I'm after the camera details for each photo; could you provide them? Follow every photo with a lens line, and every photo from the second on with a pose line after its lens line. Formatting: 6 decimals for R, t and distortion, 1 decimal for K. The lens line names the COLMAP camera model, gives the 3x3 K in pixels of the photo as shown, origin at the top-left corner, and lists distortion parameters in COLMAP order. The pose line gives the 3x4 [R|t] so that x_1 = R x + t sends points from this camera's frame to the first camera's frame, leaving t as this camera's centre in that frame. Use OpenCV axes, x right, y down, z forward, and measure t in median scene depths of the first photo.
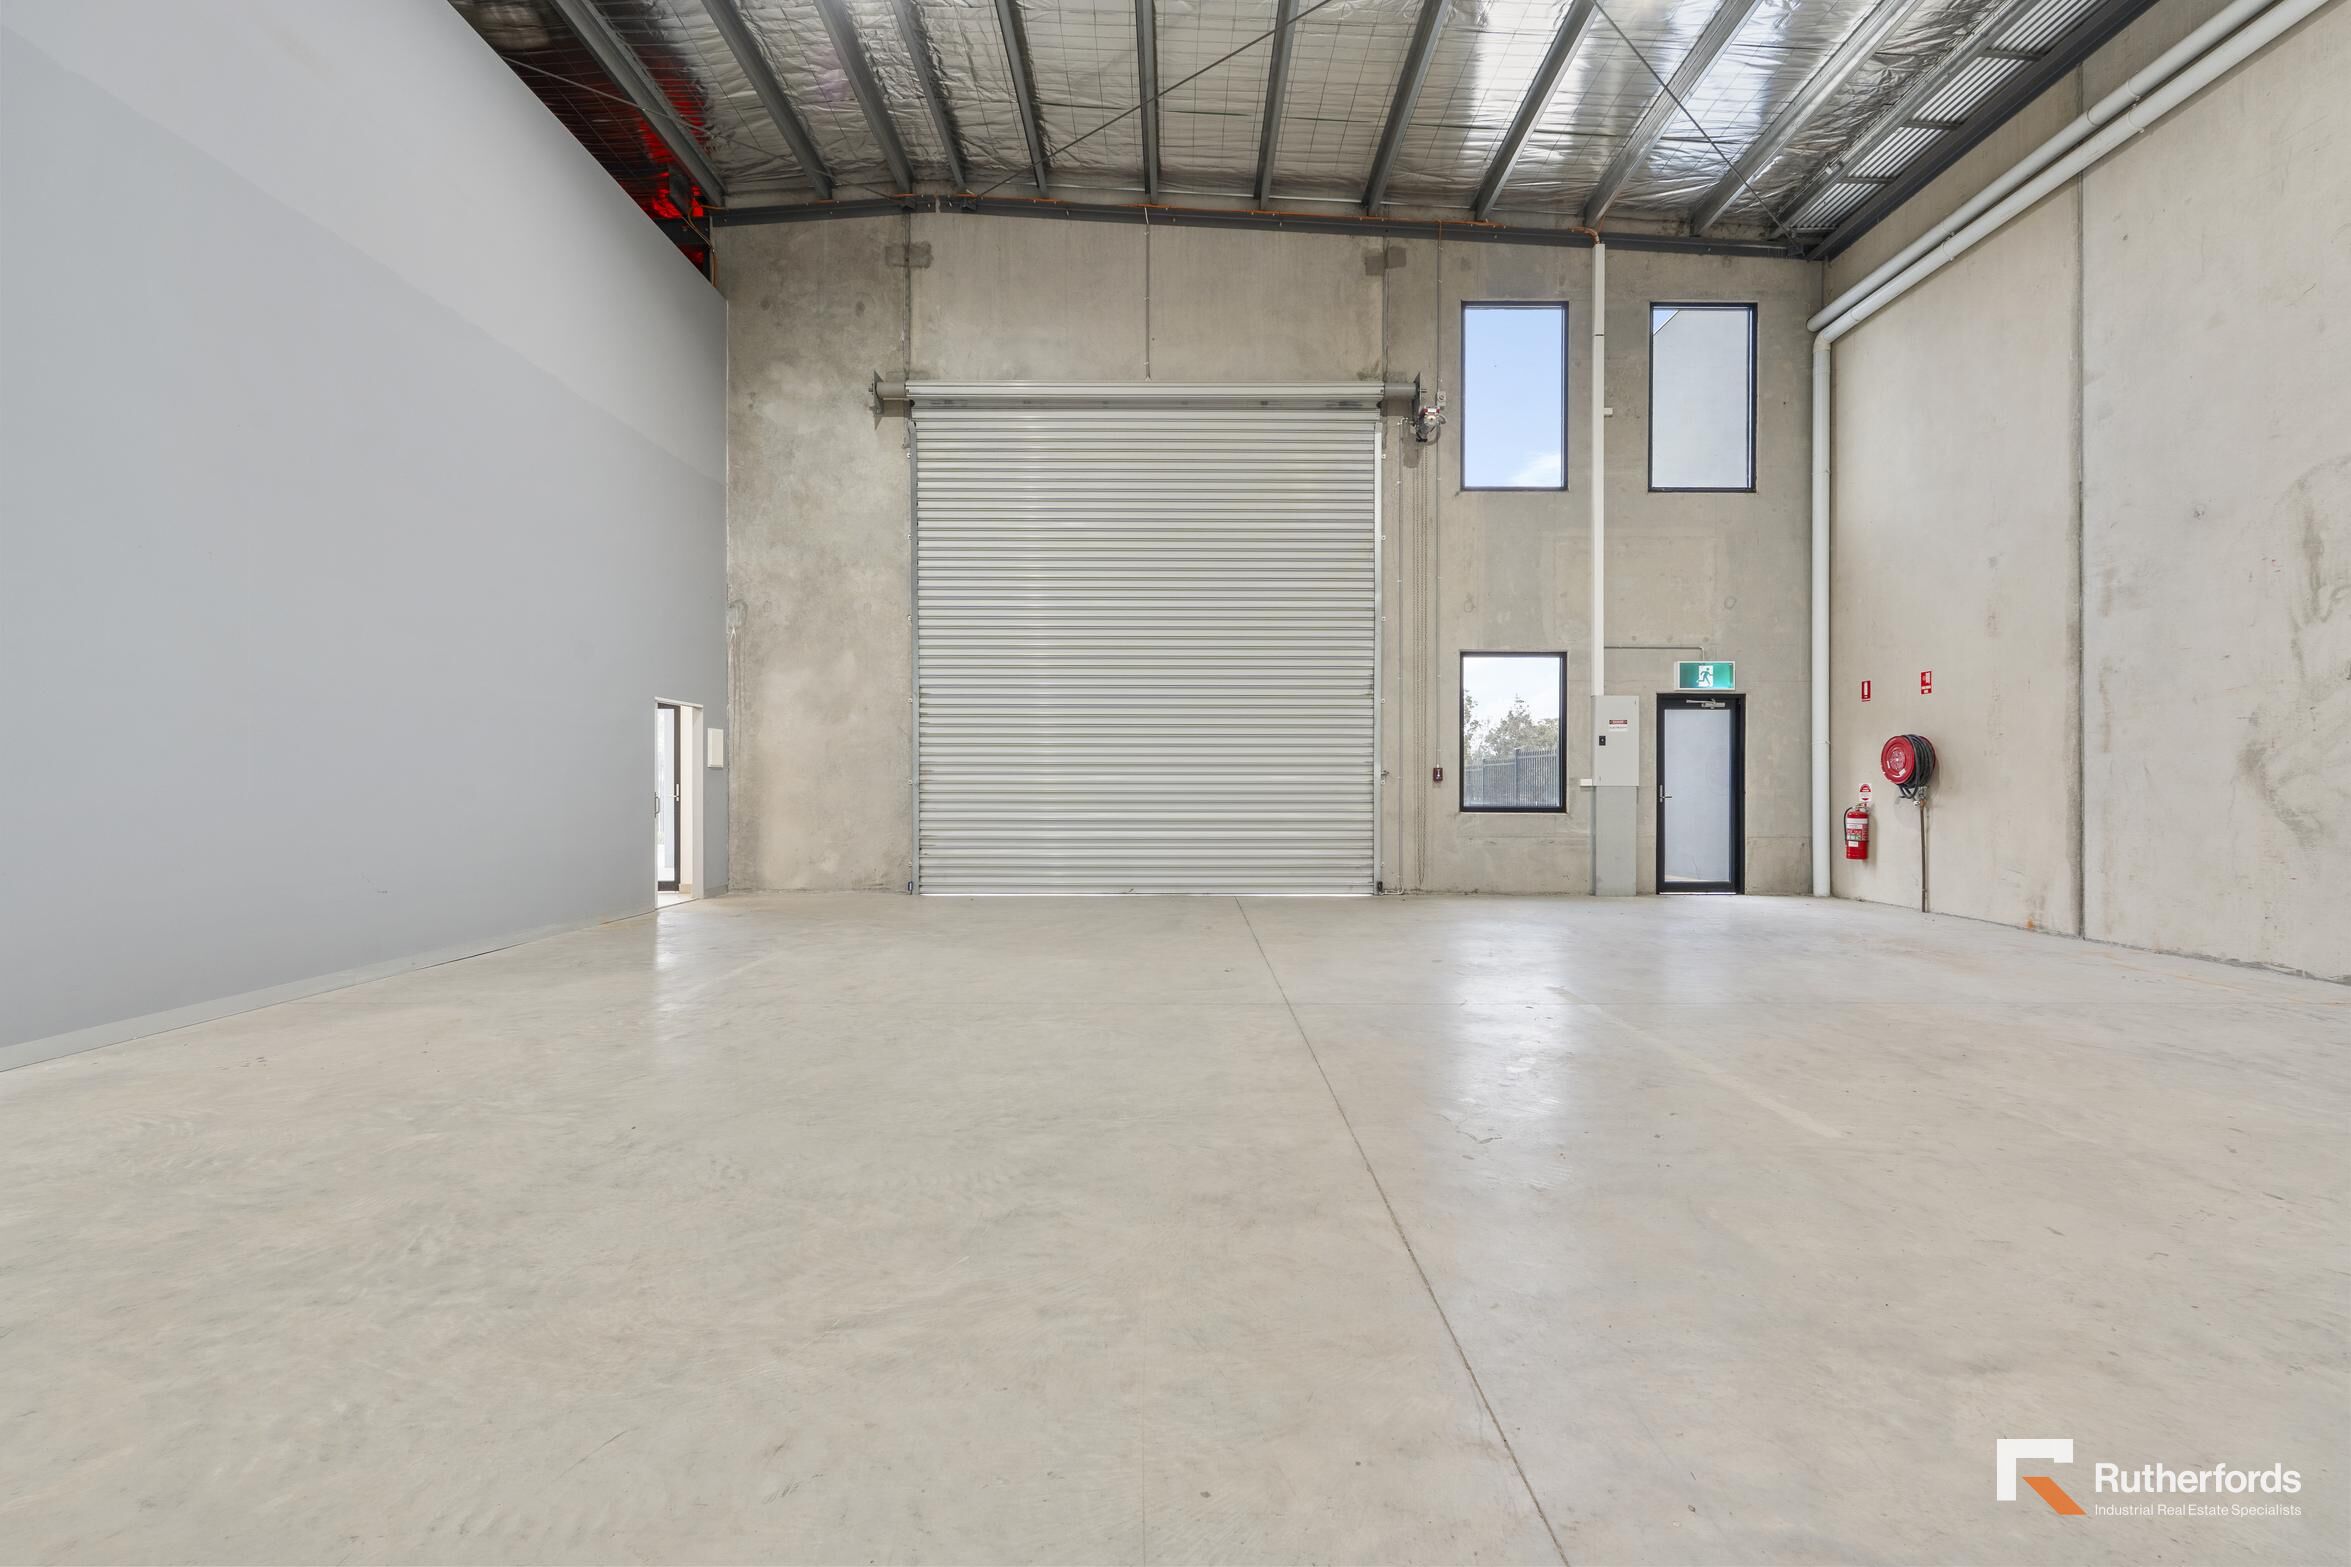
lens RADIAL K [[1034.0, 0, 1176.0], [0, 1034.0, 778.5], [0, 0, 1]] dist [0.003328, -0.003750]
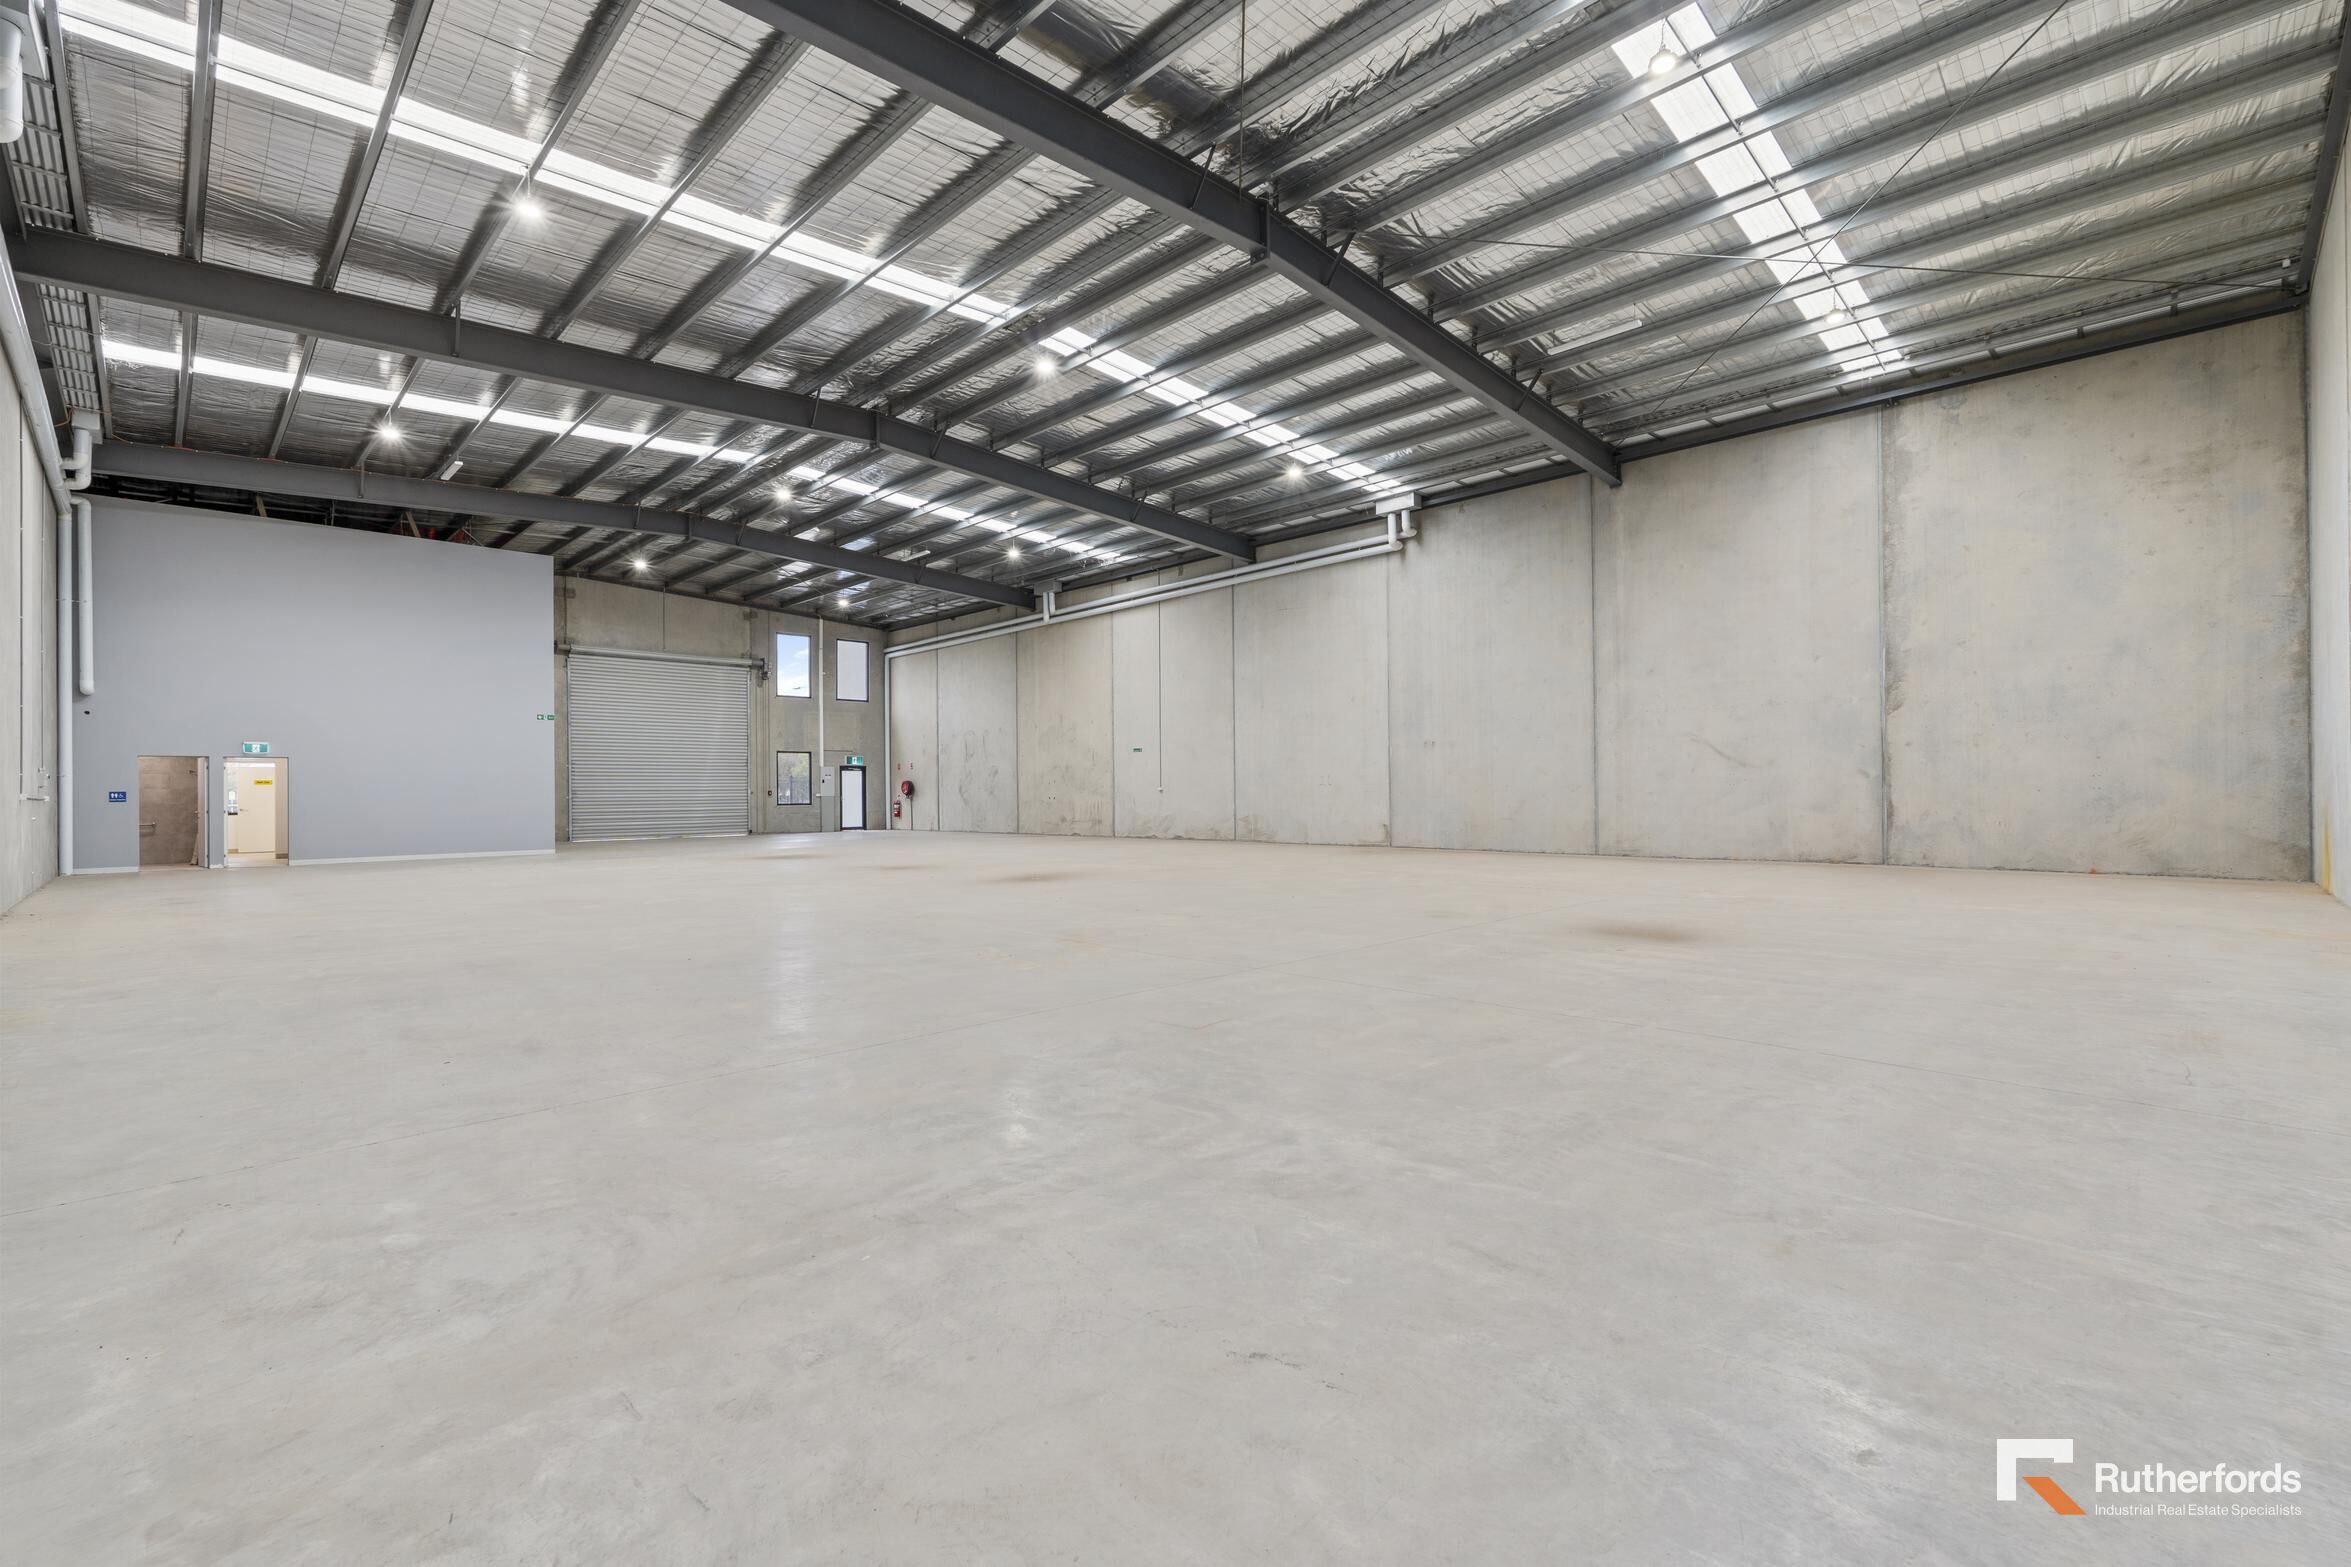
lens RADIAL K [[1034.0, 0, 1148.3], [0, 1034.0, 814.4], [0, 0, 1]] dist [0.003328, -0.003750]
pose [[0.730104, -0.022796, 0.682956, -0.972439], [0.005416, 0.999605, 0.027575, -0.017348], [-0.683315, -0.016434, 0.729939, -1.880786]]
